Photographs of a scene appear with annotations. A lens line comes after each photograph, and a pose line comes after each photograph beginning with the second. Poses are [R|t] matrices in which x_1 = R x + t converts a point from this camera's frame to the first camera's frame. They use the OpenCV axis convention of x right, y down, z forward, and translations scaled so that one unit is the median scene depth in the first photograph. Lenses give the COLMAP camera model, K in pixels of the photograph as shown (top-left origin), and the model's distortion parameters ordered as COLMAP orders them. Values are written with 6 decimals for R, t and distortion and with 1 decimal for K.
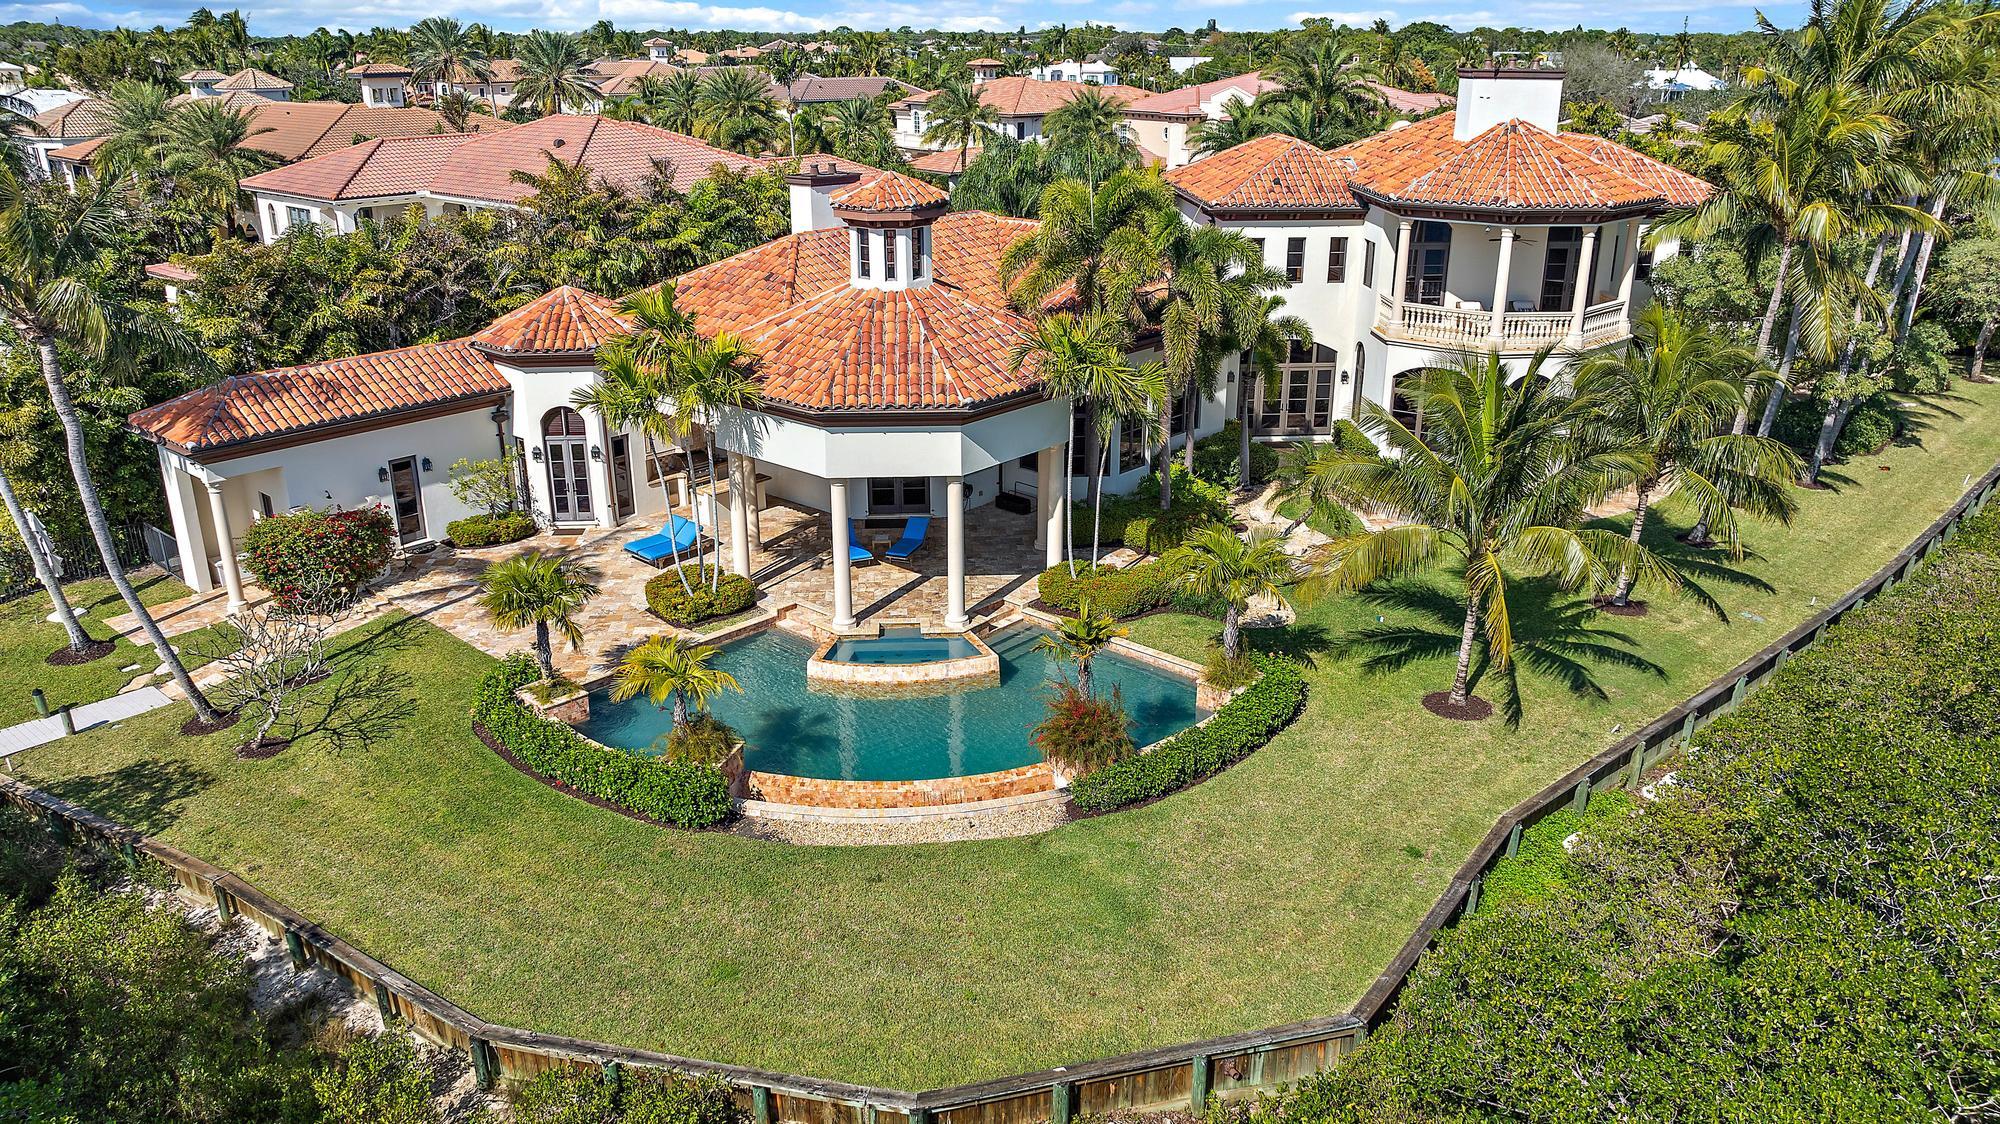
lens RADIAL K [[1417.0, 0, 1000.0], [0, 1417.0, 562.0], [0, 0, 1]] dist [-0.011768, -0.001431]
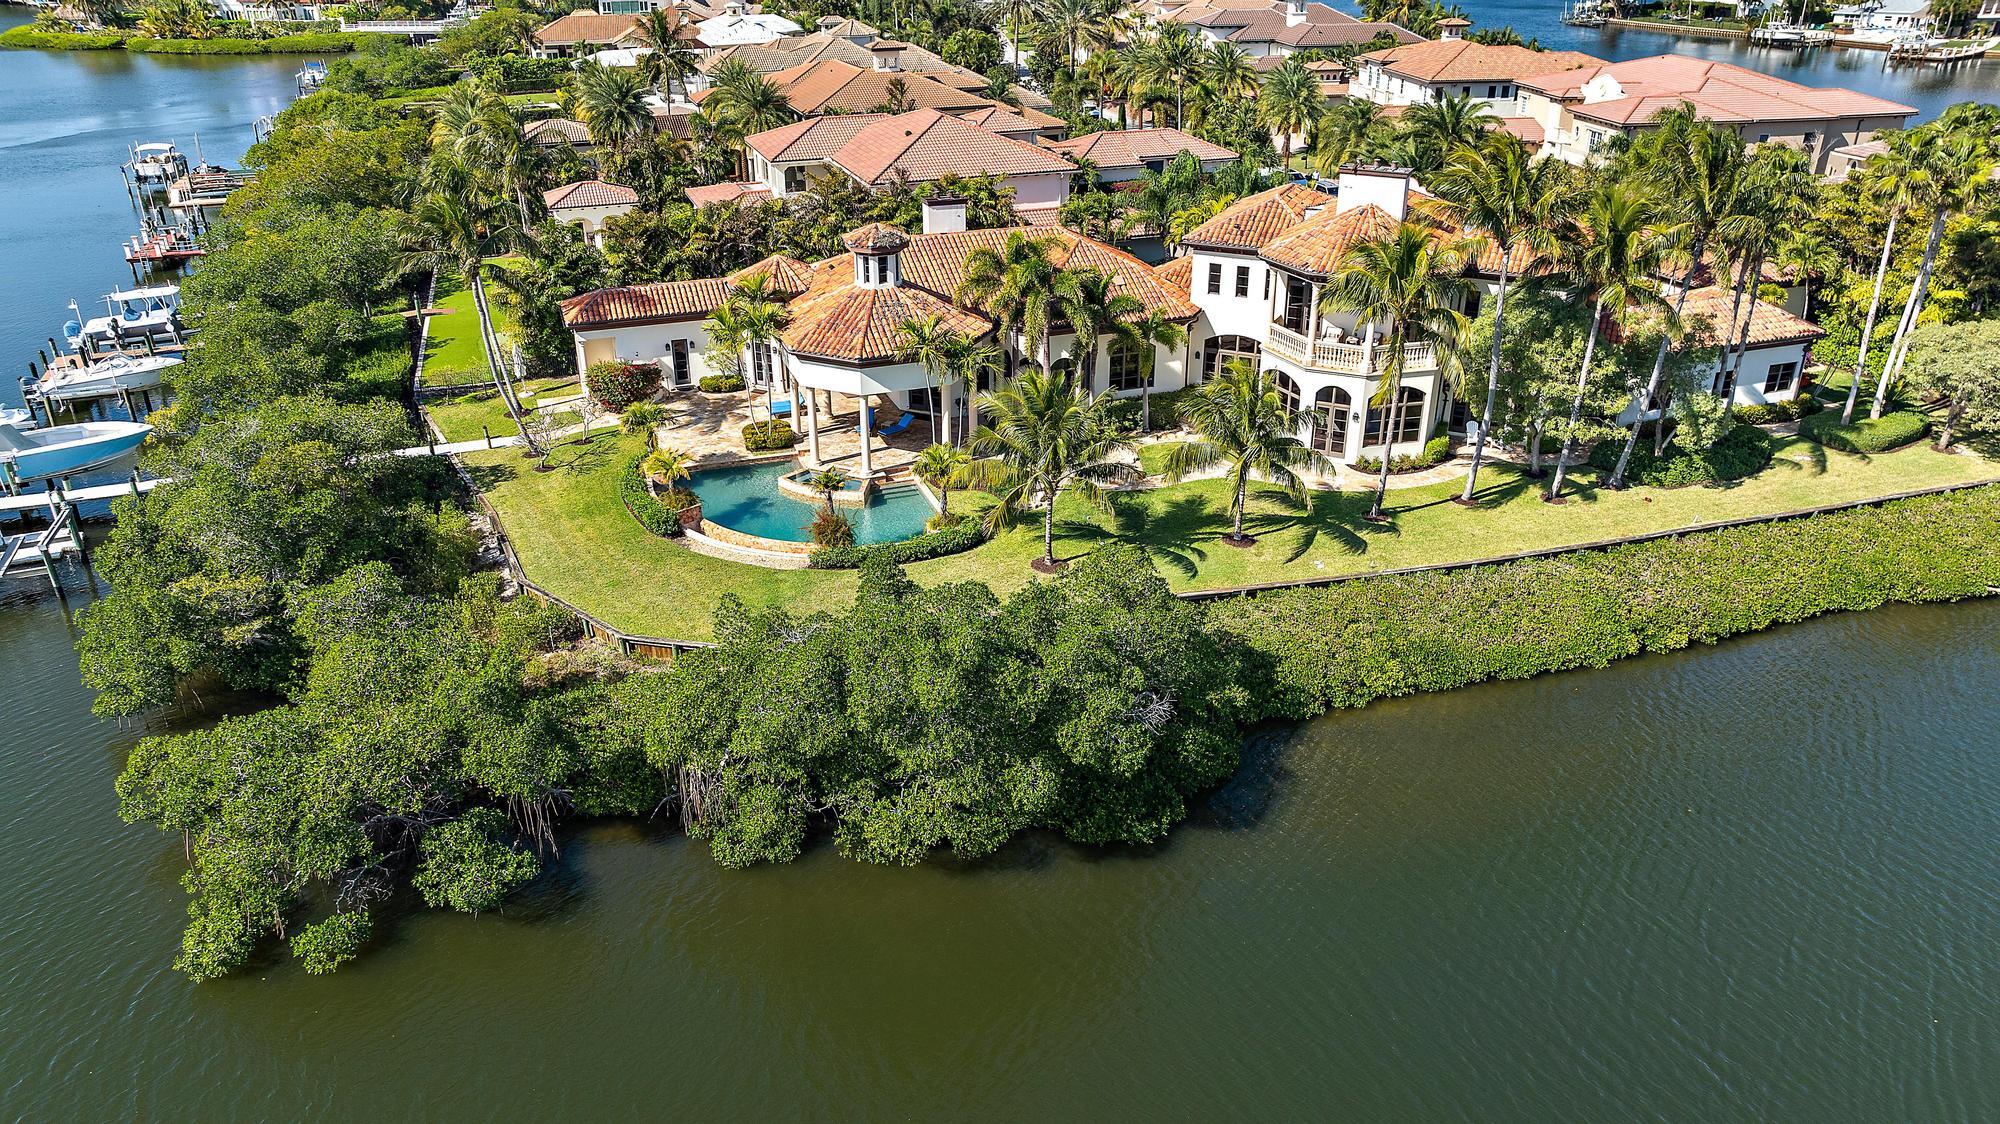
lens RADIAL K [[1417.0, 0, 1000.0], [0, 1417.0, 562.0], [0, 0, 1]] dist [-0.011768, -0.001431]
pose [[0.876767, 0.205842, -0.434637, 0.861439], [-0.165023, 0.977668, 0.130130, -0.103093], [0.451716, -0.042368, 0.891155, -0.521255]]
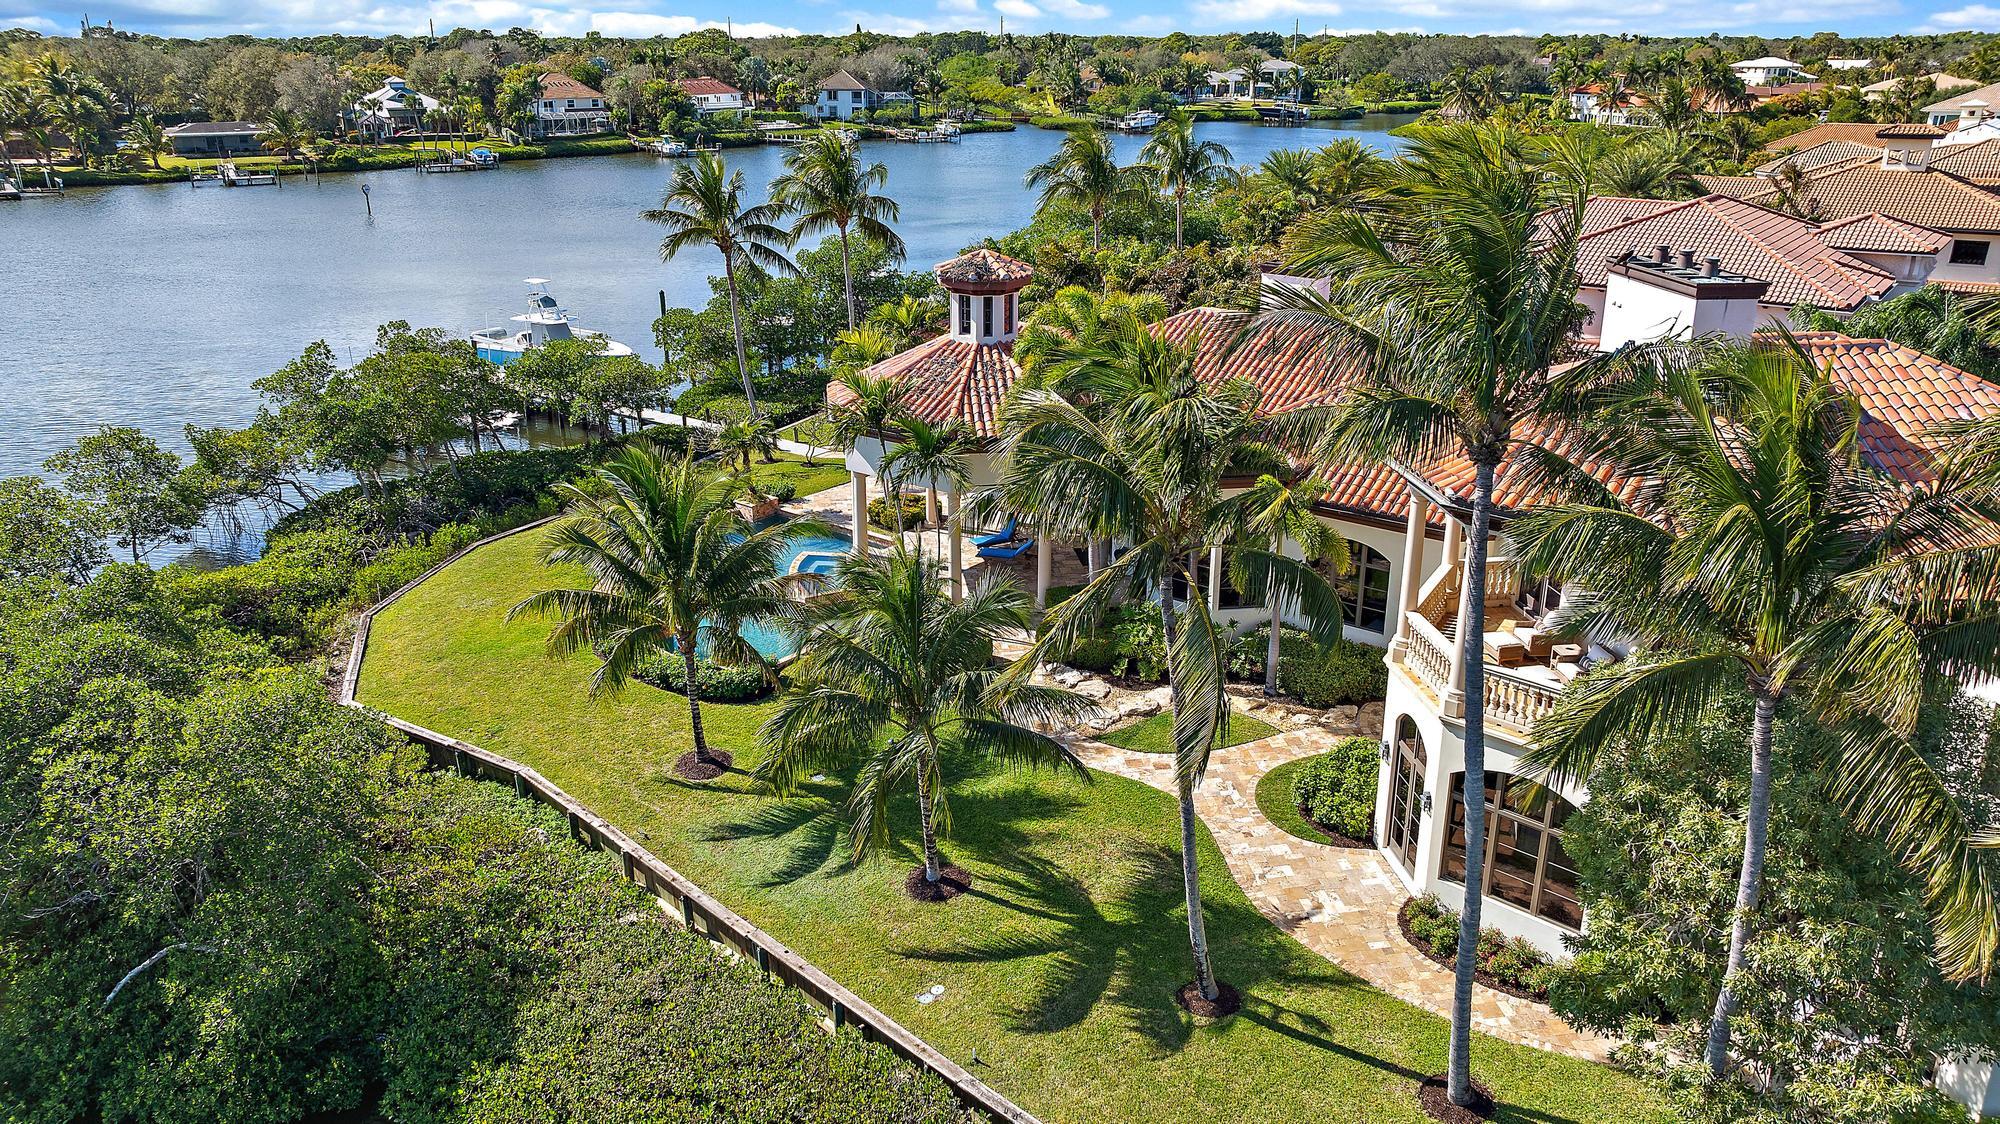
lens RADIAL K [[1417.0, 0, 1000.0], [0, 1417.0, 562.0], [0, 0, 1]] dist [-0.011768, -0.001431]
pose [[0.077336, 0.348966, -0.933939, 1.097725], [-0.347589, 0.887409, 0.302797, -0.380627], [0.934452, 0.301210, 0.189926, 0.781632]]
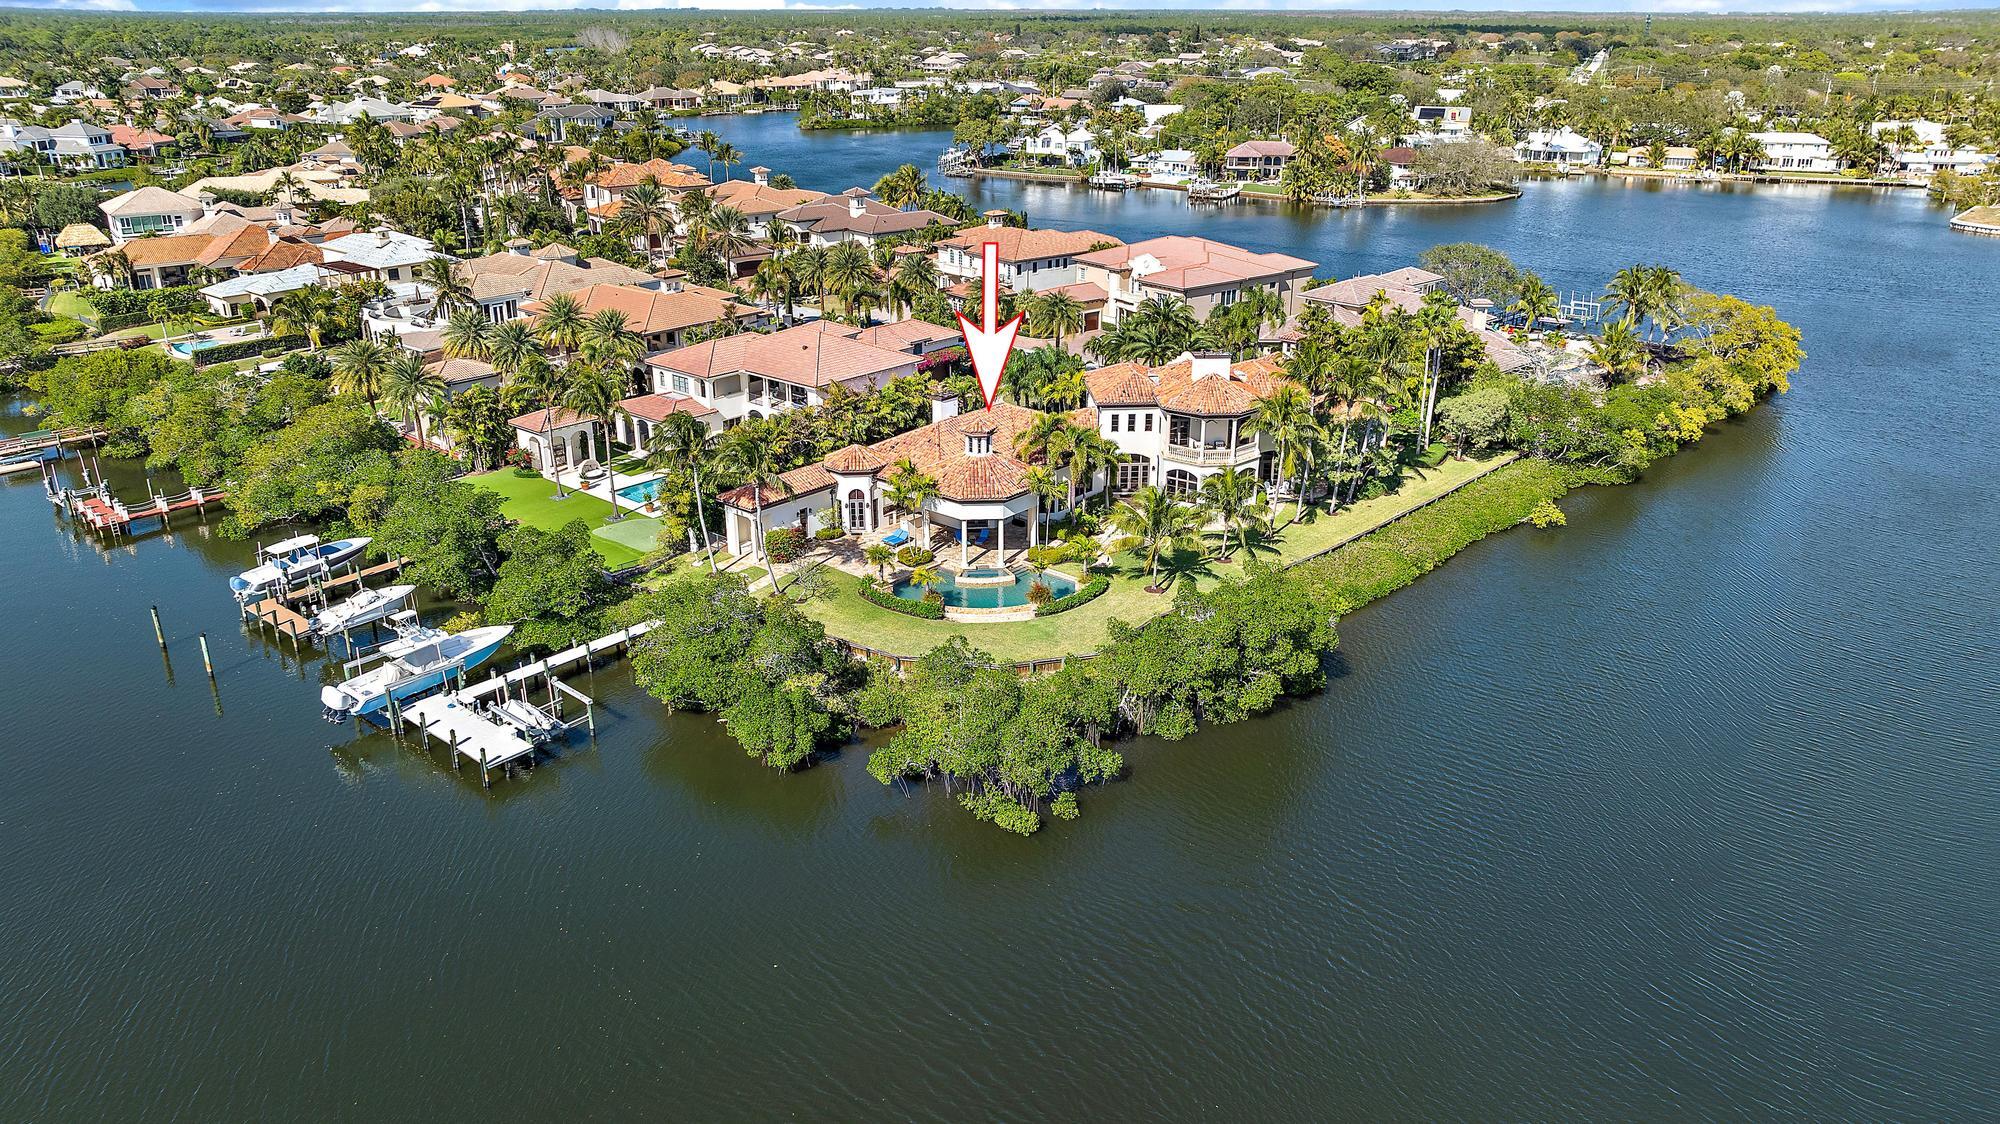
lens RADIAL K [[1417.0, 0, 1000.0], [0, 1417.0, 562.0], [0, 0, 1]] dist [-0.011768, -0.001431]
pose [[0.999995, -0.000539, 0.003082, -0.037918], [0.000478, 0.999810, 0.019500, -0.022035], [-0.003092, -0.019498, 0.999805, -1.895896]]
